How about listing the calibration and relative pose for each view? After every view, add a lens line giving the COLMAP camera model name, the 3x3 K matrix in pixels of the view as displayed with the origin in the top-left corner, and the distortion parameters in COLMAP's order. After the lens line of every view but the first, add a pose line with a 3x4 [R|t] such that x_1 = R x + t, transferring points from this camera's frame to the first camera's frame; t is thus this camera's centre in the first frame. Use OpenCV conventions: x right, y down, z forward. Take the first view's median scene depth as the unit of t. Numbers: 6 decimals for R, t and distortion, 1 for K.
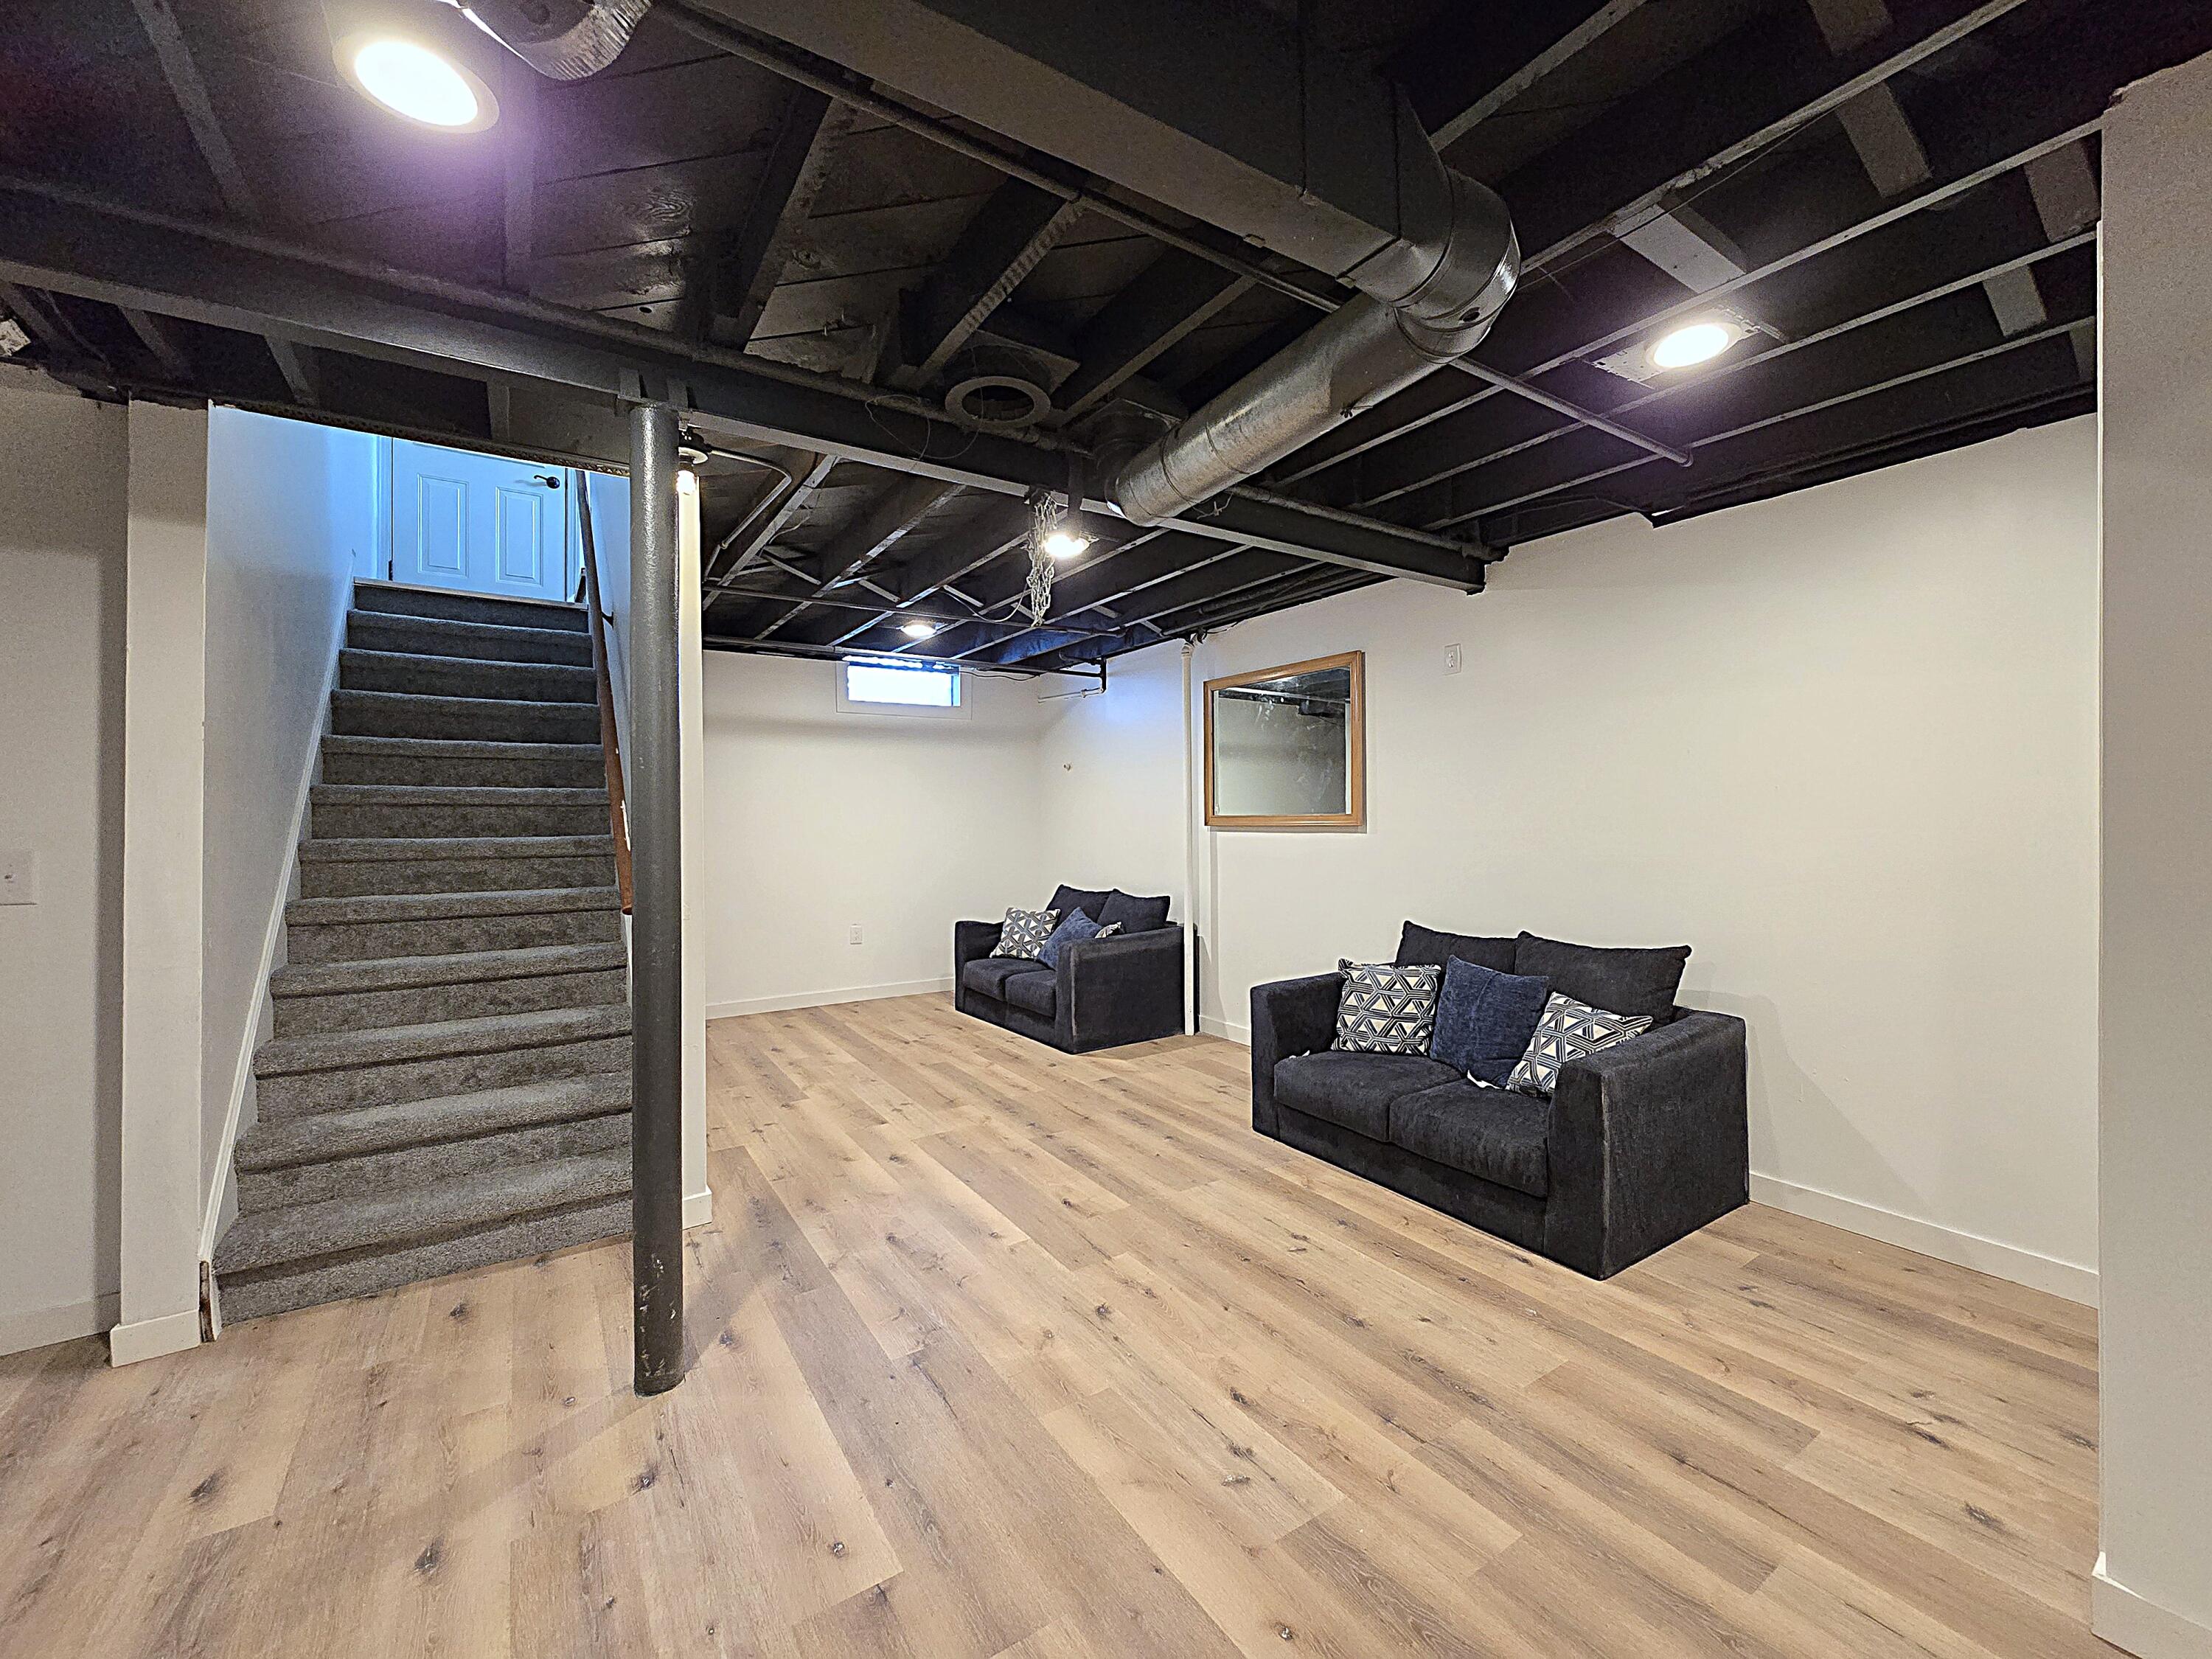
lens RADIAL K [[907.8, 0, 1120.6], [0, 907.8, 820.7], [0, 0, 1]] dist [-0.001860, -0.001328]
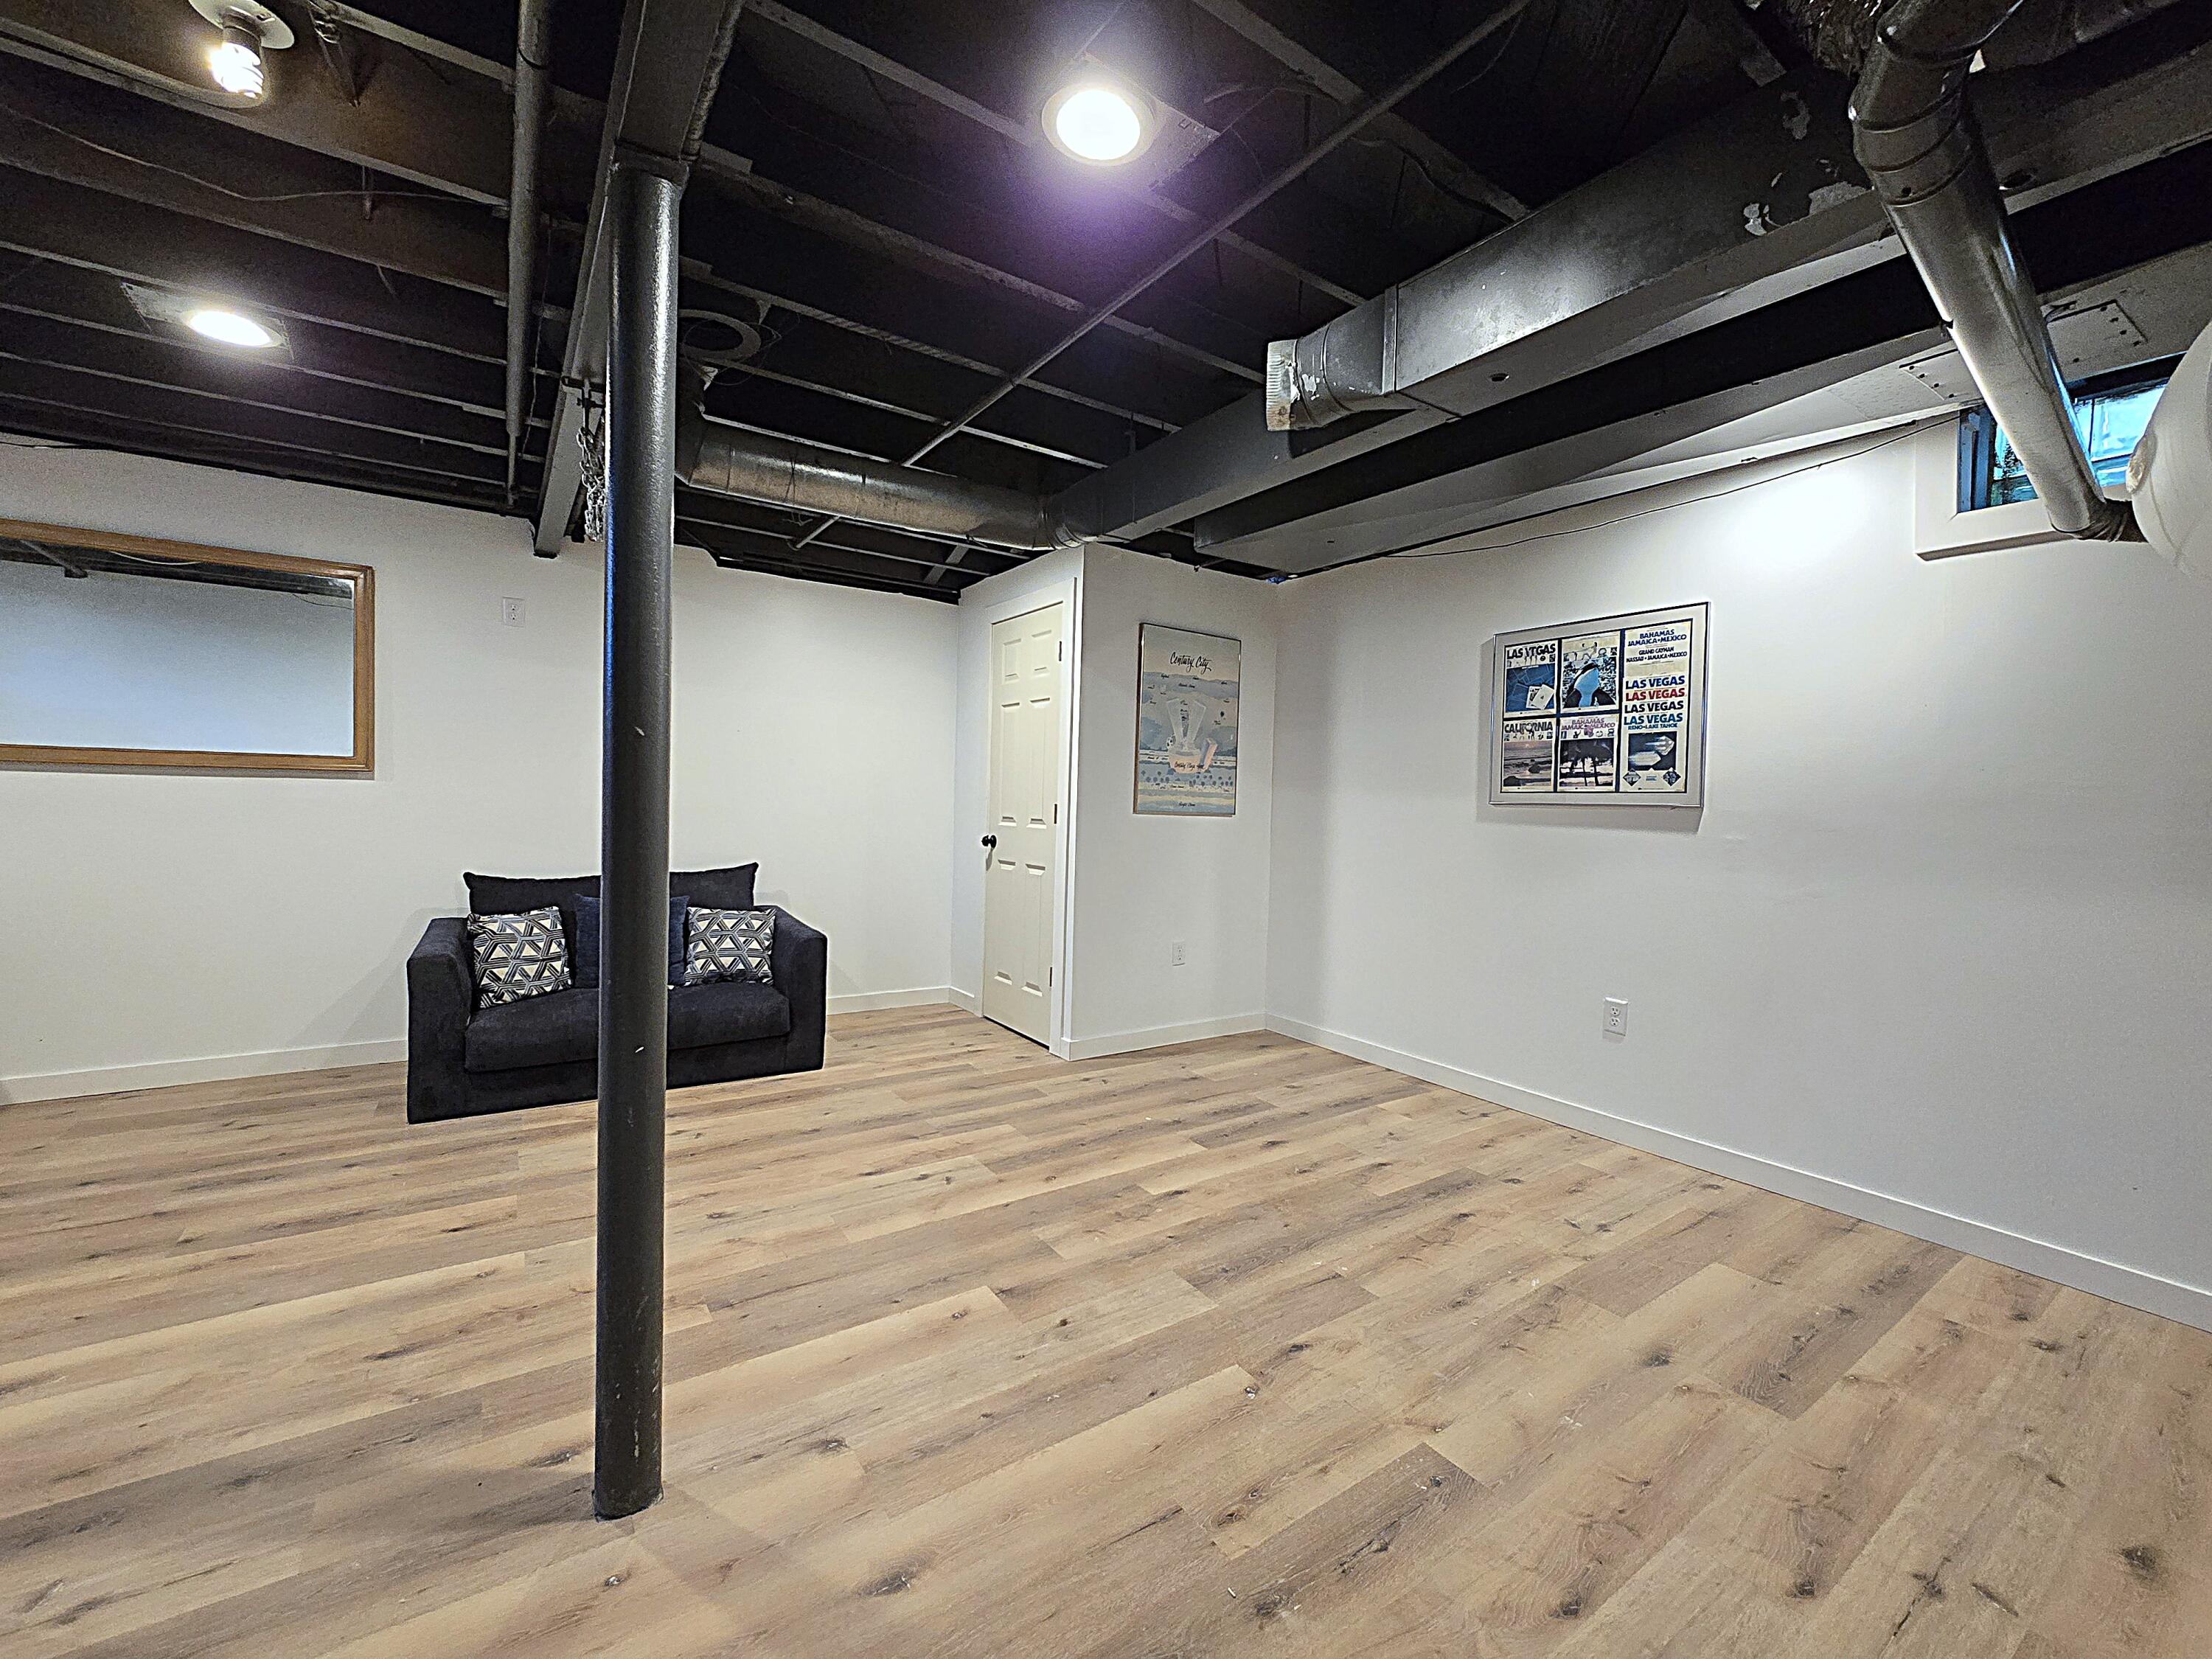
lens RADIAL K [[907.8, 0, 1120.6], [0, 907.8, 820.7], [0, 0, 1]] dist [-0.001860, -0.001328]
pose [[-0.024068, -0.019799, 0.999514, -0.964806], [-0.025932, 0.999480, 0.019174, 0.027426], [-0.999374, -0.025458, -0.024569, 0.480160]]
